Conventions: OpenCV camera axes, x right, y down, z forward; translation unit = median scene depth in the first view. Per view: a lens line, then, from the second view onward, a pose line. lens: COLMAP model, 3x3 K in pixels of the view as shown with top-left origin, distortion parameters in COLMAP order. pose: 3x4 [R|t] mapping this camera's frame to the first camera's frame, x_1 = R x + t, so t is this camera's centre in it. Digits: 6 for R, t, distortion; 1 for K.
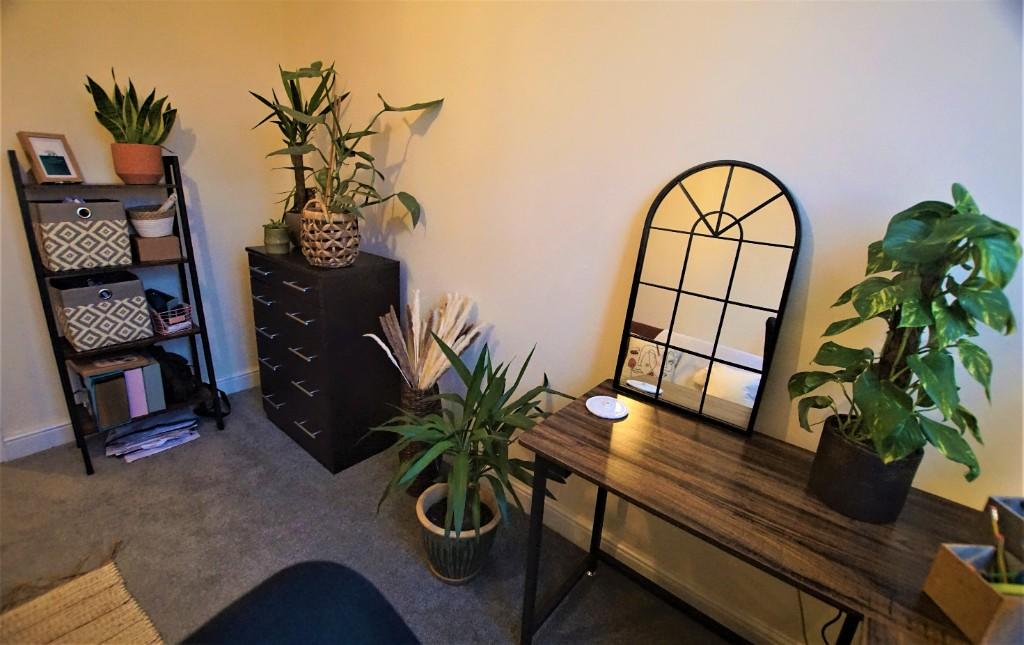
lens RADIAL K [[480.4, 0, 513.7], [0, 480.4, 319.0], [0, 0, 1]] dist [-0.017608, -0.001186]
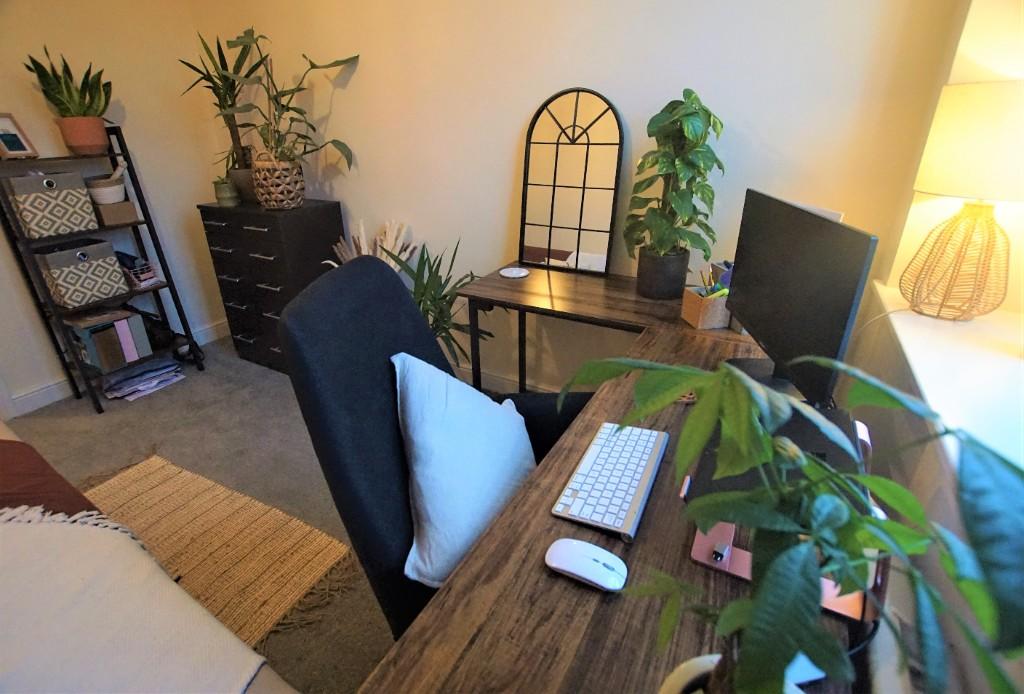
lens RADIAL K [[483.5, 0, 504.3], [0, 483.5, 348.0], [0, 0, 1]] dist [-0.020362, -0.000116]
pose [[0.984513, -0.132760, 0.114491, -0.020978], [0.116382, 0.983360, 0.139496, 0.128545], [-0.131105, -0.124011, 0.983582, -0.299936]]
